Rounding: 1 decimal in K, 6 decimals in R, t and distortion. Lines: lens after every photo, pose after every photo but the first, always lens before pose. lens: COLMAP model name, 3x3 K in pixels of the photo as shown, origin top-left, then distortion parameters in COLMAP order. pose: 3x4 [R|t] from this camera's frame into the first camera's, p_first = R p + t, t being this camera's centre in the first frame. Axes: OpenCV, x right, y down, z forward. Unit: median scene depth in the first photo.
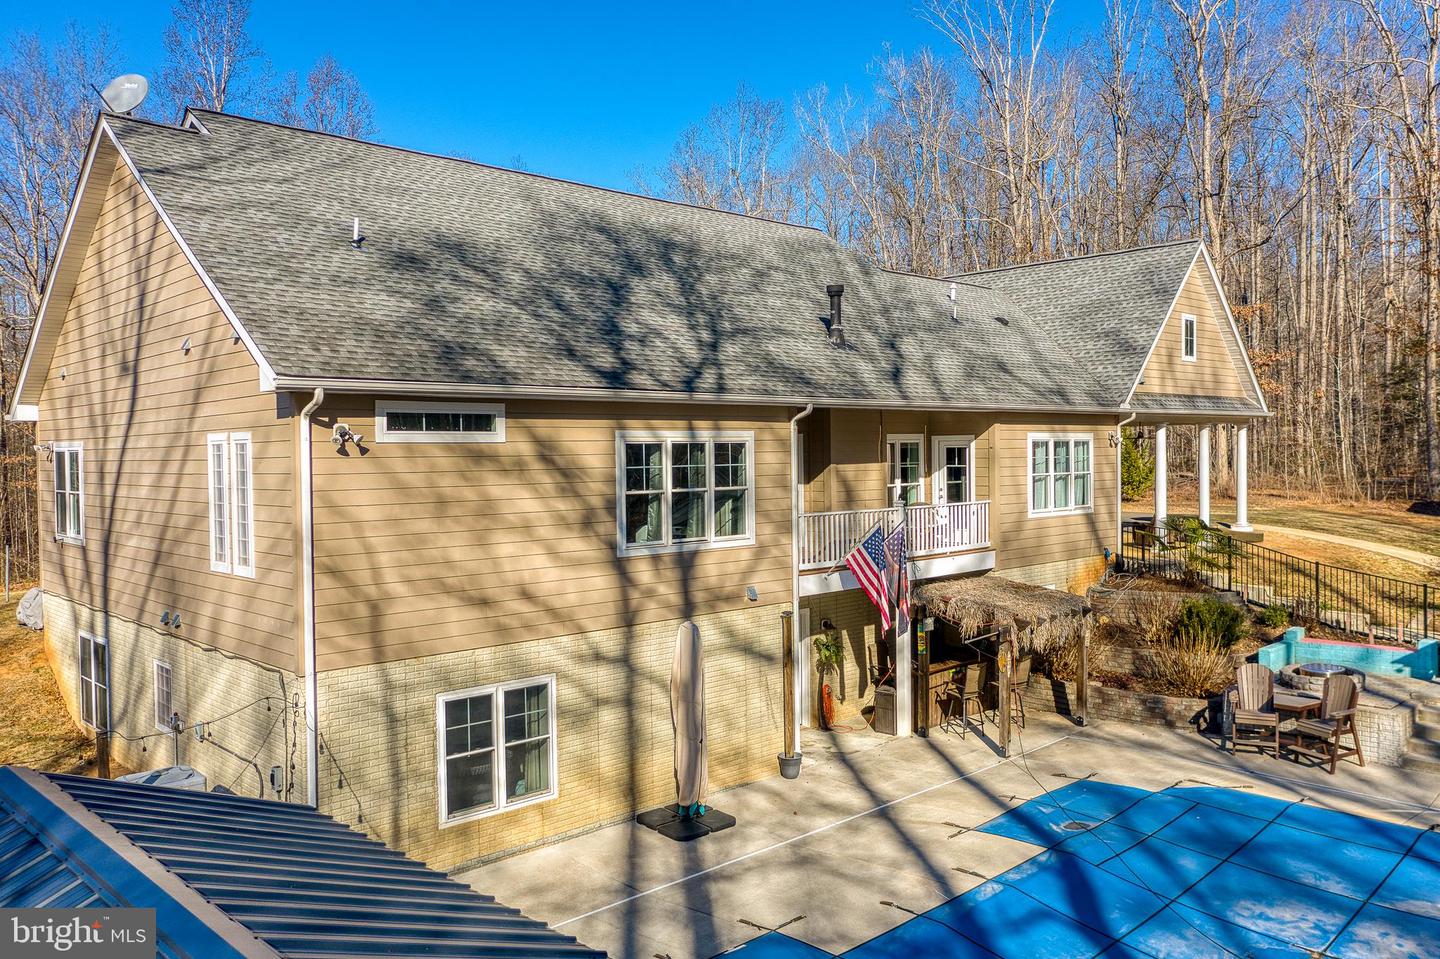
lens RADIAL K [[1070.4, 0, 715.7], [0, 1070.4, 476.4], [0, 0, 1]] dist [0.062920, 0.000766]
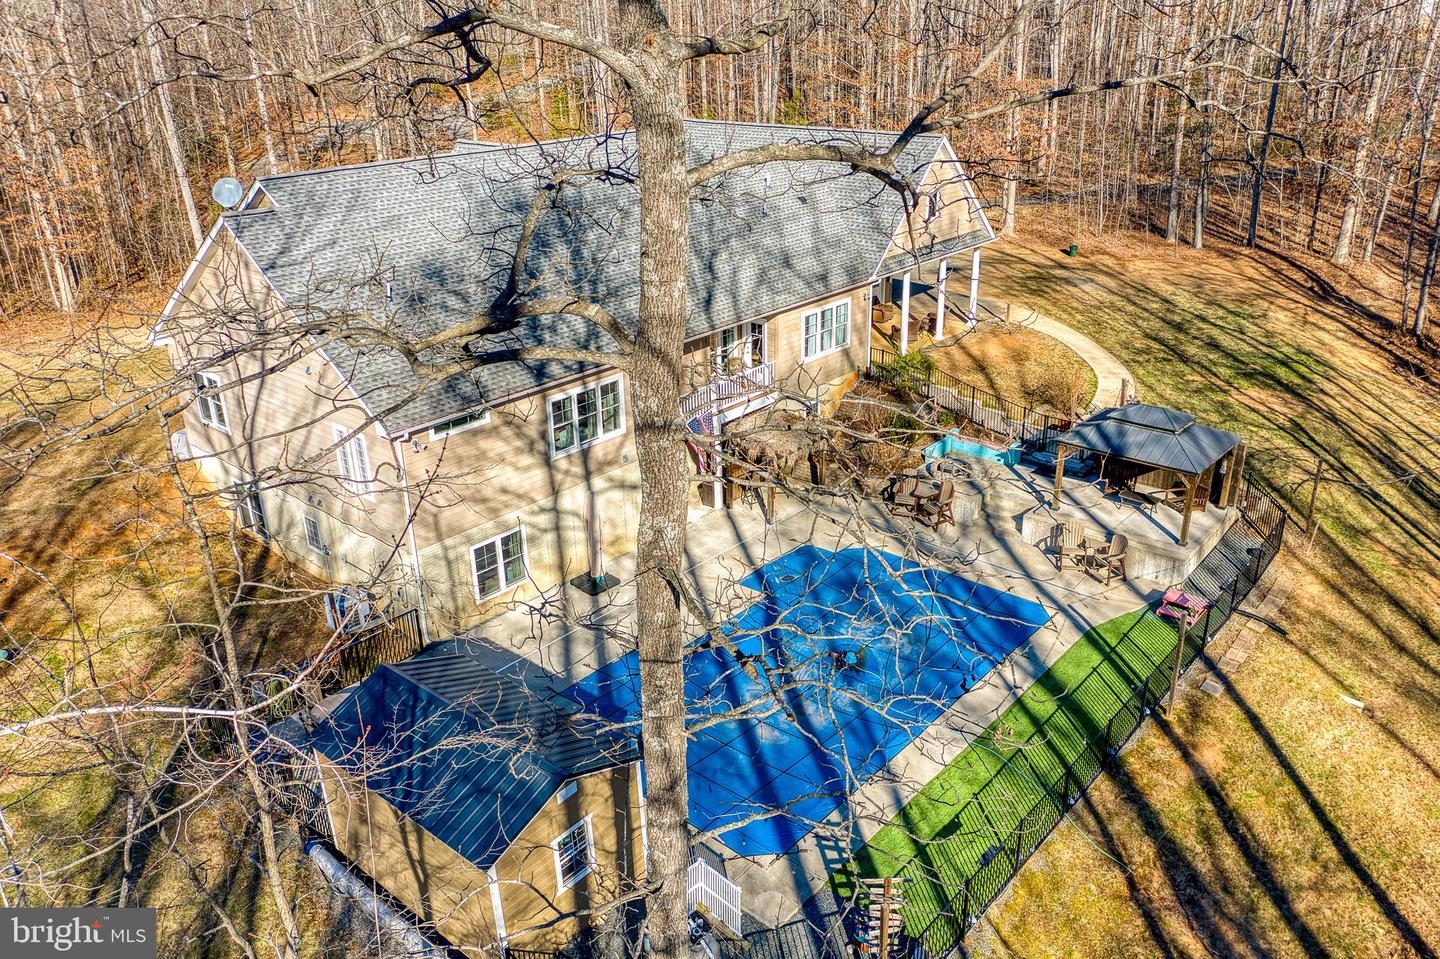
lens RADIAL K [[1110.4, 0, 707.3], [0, 1110.4, 477.6], [0, 0, 1]] dist [-0.008388, 0.015494]
pose [[0.996267, -0.038713, 0.077155, 0.032493], [0.008372, 0.932919, 0.359990, -0.560802], [-0.085916, -0.358000, 0.929760, -0.789720]]
